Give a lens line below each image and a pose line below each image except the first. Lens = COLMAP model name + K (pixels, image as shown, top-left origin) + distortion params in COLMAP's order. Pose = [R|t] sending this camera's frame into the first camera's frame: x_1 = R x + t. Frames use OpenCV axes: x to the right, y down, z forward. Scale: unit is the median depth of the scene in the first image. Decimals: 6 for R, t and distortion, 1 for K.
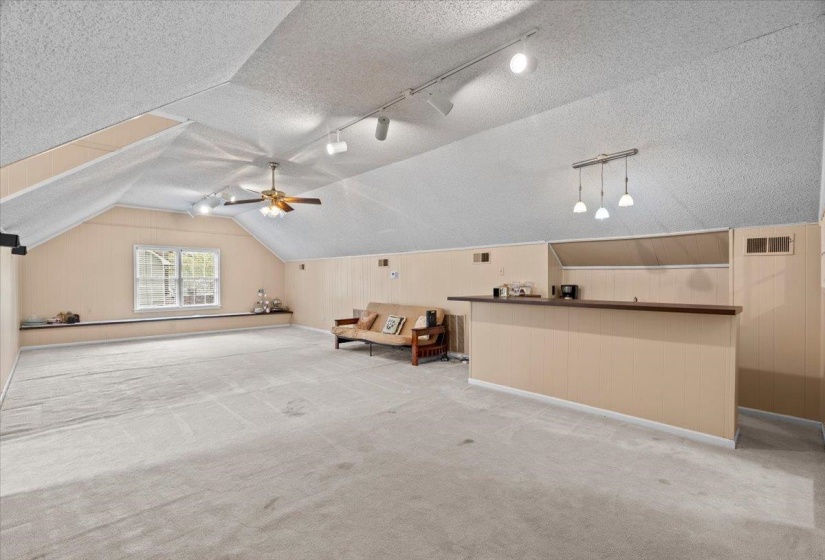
lens RADIAL K [[372.0, 0, 412.0], [0, 372.0, 282.5], [0, 0, 1]] dist [-0.008746, 0.001771]
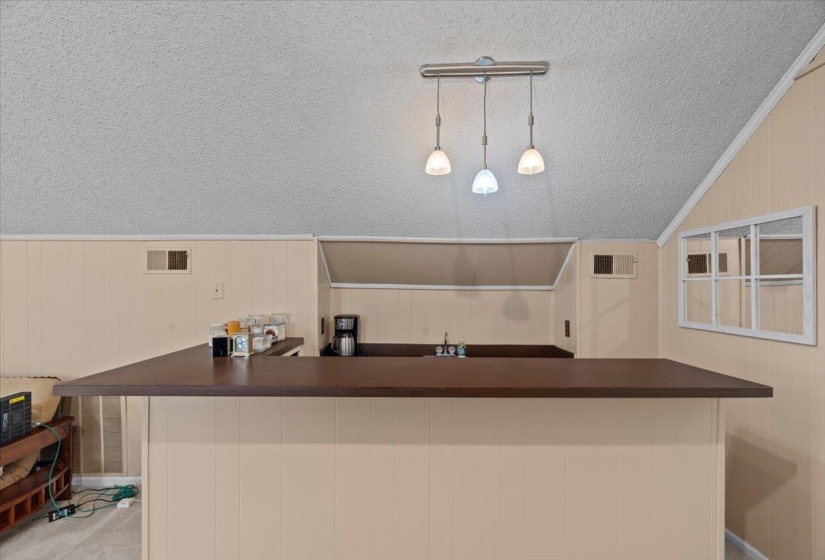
lens RADIAL K [[372.0, 0, 413.5], [0, 372.0, 288.9], [0, 0, 1]] dist [-0.008746, 0.001771]
pose [[0.692827, 0.000649, 0.721104, 0.077967], [0.001191, 0.999997, -0.002045, -0.035705], [-0.721103, 0.002276, 0.692824, 0.552860]]
